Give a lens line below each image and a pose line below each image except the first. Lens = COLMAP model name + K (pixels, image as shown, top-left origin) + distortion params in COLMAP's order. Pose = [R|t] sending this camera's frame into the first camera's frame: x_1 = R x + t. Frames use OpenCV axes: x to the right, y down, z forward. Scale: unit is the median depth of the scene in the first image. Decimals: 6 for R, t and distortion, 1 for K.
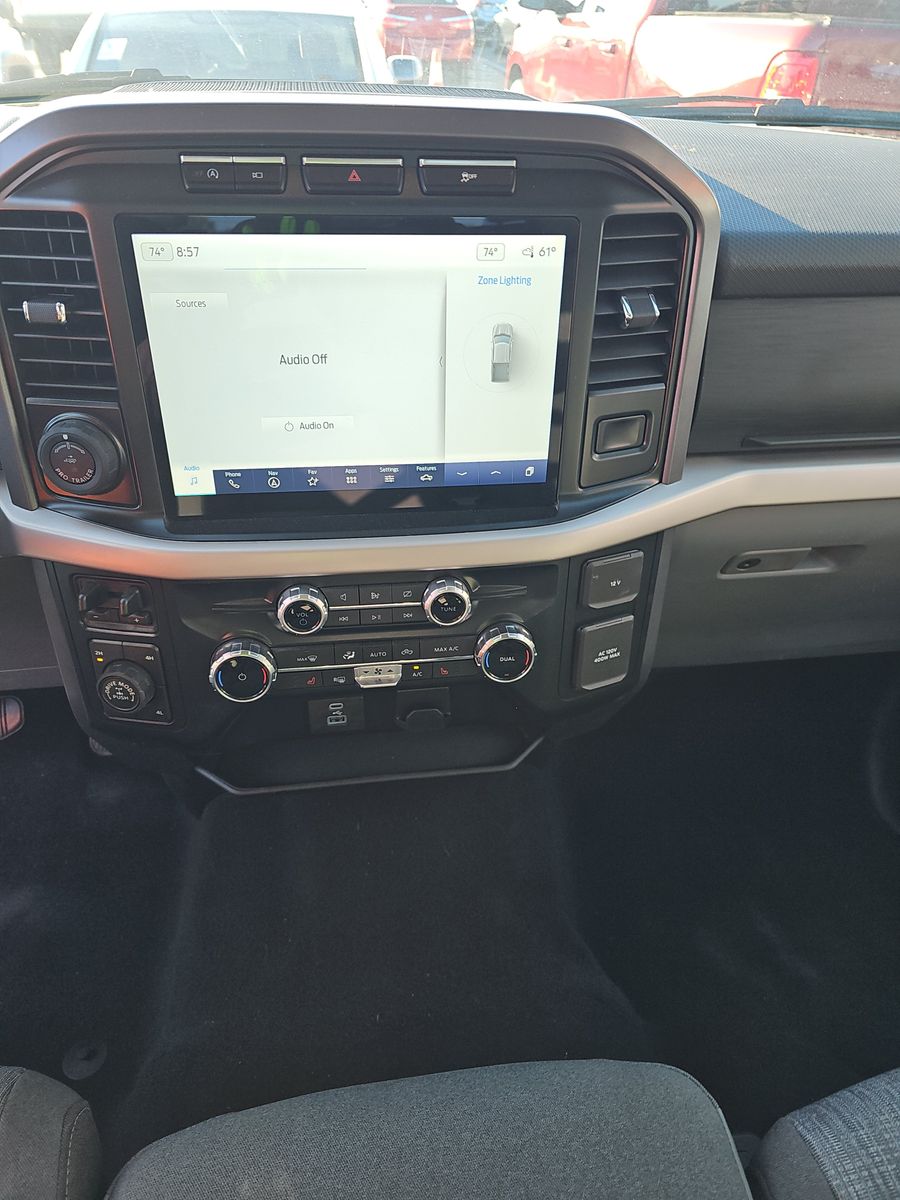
lens RADIAL K [[773.8, 0, 447.8], [0, 773.8, 599.0], [0, 0, 1]] dist [0.008746, -0.015997]
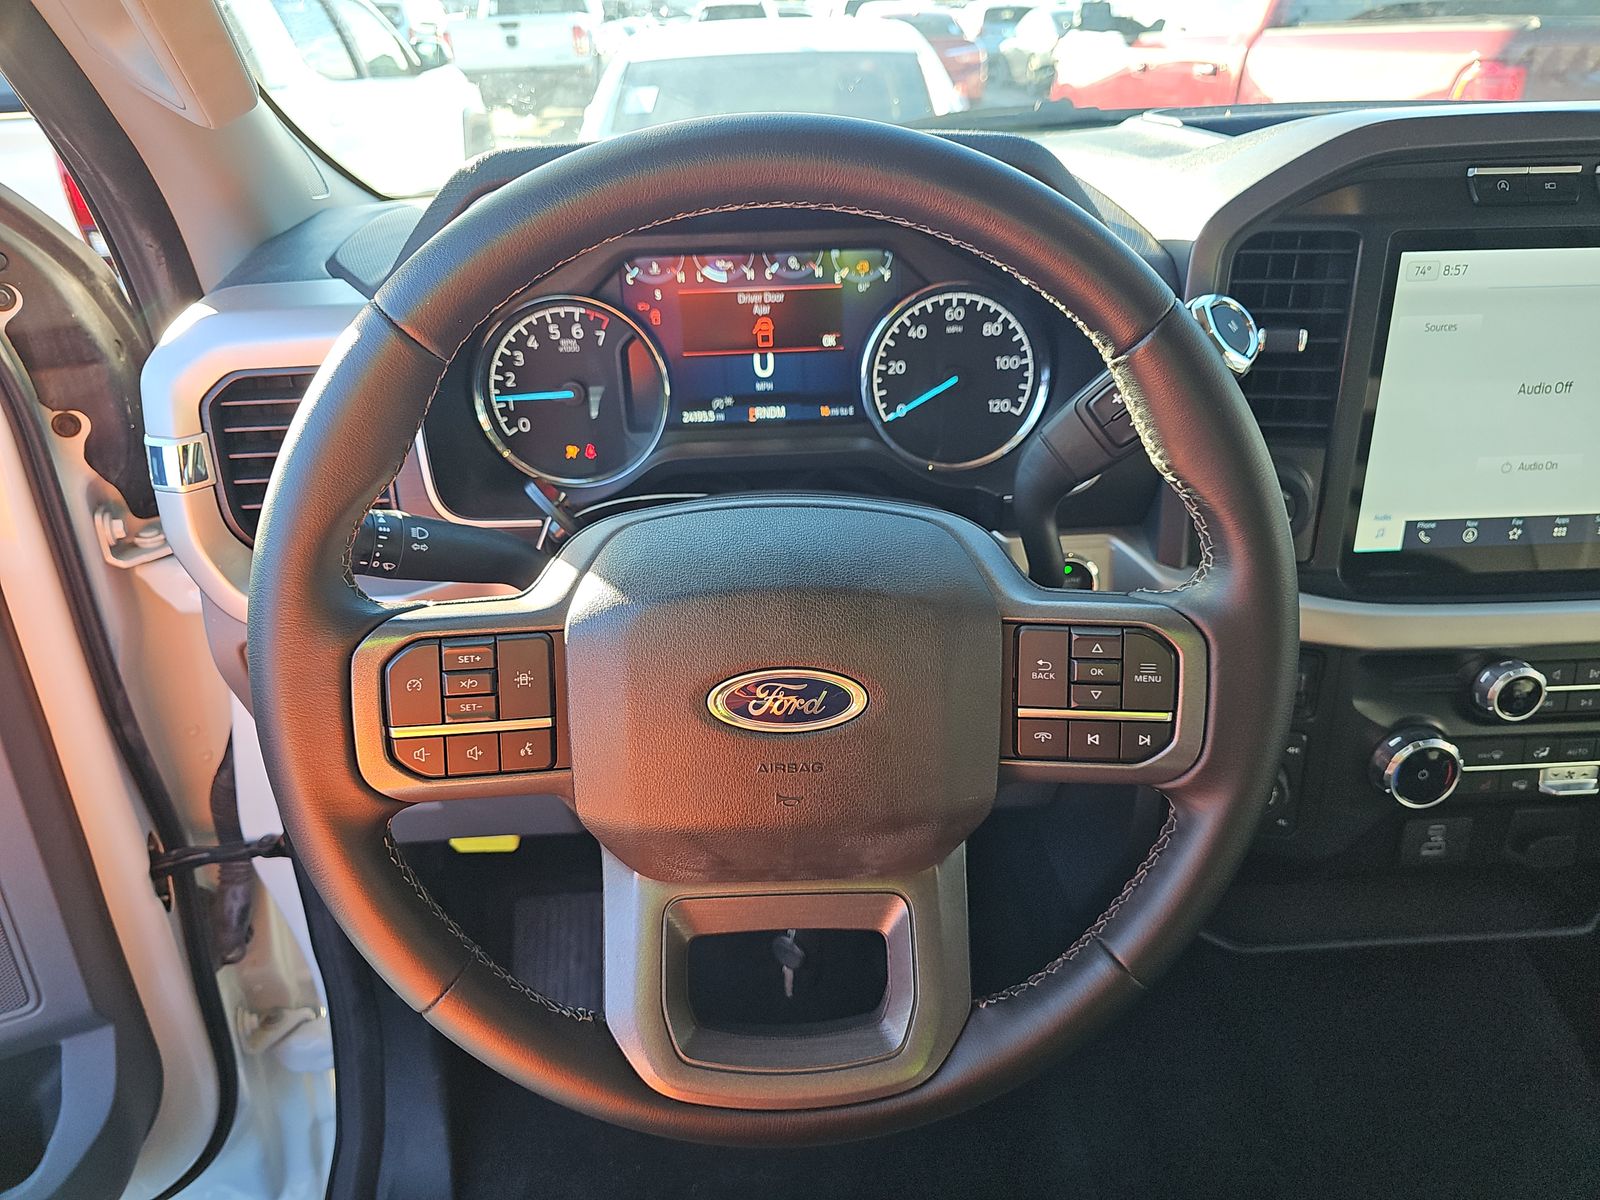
lens RADIAL K [[1031.8, 0, 863.8], [0, 1031.8, 596.3], [0, 0, 1]] dist [0.008746, -0.015997]
pose [[0.995726, -0.005889, -0.092168, -0.766546], [-0.008839, 0.987308, -0.158572, 0.094934], [0.091932, 0.158709, 0.983036, -0.135855]]
